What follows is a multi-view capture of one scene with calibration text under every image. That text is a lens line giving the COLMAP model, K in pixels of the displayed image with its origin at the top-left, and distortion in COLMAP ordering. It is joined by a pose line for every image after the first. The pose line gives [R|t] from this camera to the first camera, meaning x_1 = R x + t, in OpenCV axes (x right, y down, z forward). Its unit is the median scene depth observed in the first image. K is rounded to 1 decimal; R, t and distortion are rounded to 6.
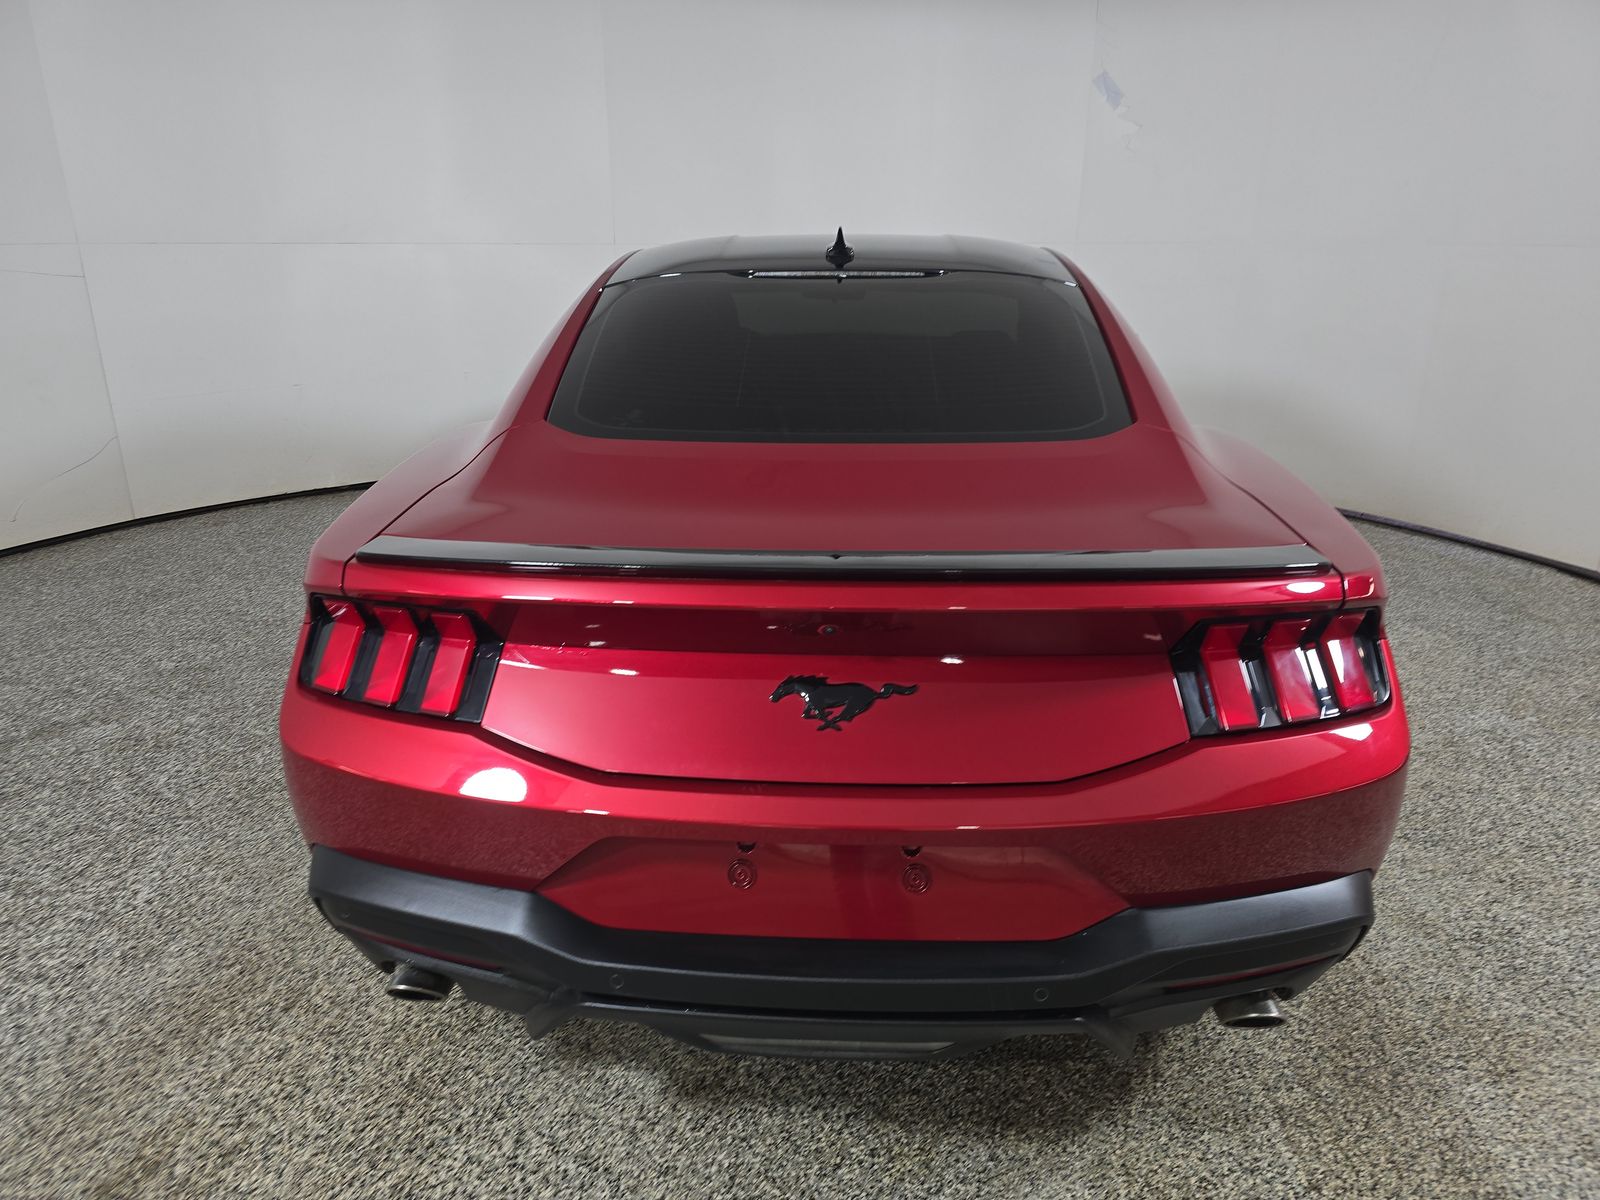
lens RADIAL K [[1081.2, 0, 800.0], [0, 1081.2, 600.0], [0, 0, 1]] dist [0.031606, -0.031603]
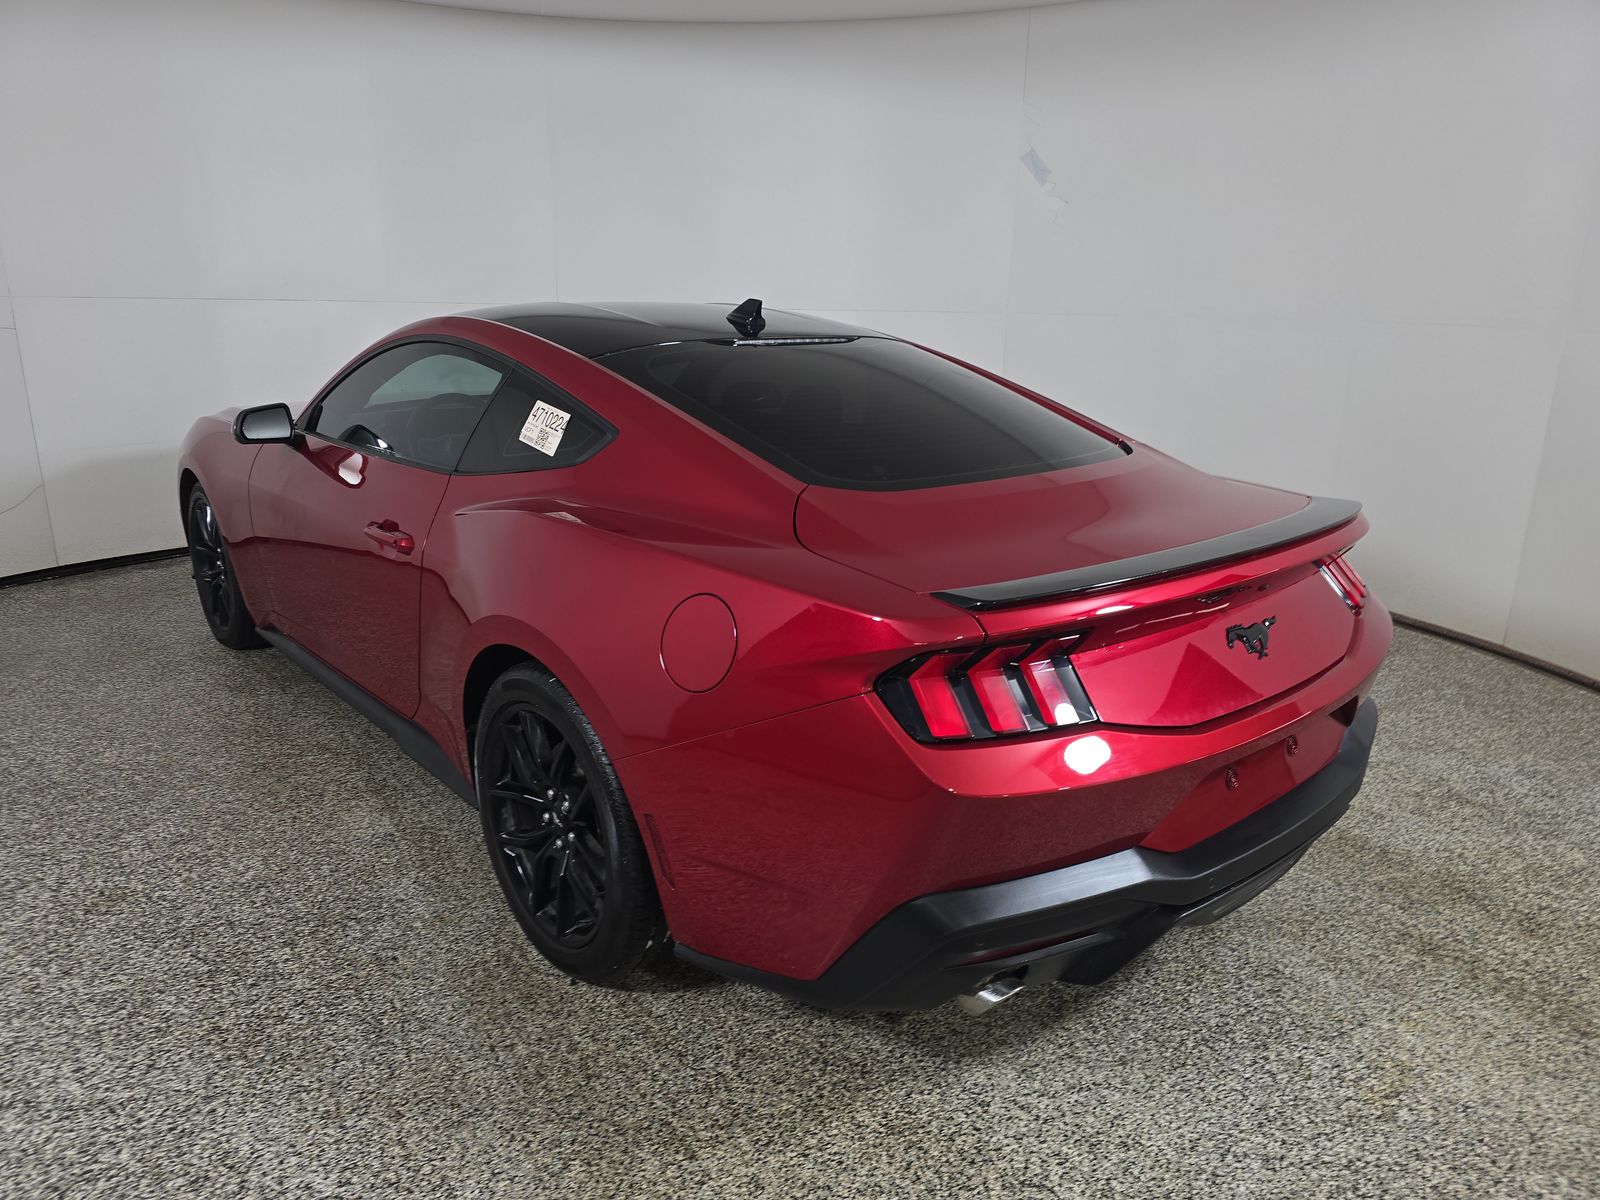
lens RADIAL K [[1081.2, 0, 800.0], [0, 1081.2, 600.0], [0, 0, 1]] dist [0.031606, -0.031603]
pose [[0.713573, -0.168482, 0.680020, -1.050316], [0.200079, 0.979235, 0.032665, -0.094902], [-0.671403, 0.112749, 0.732465, 0.259618]]
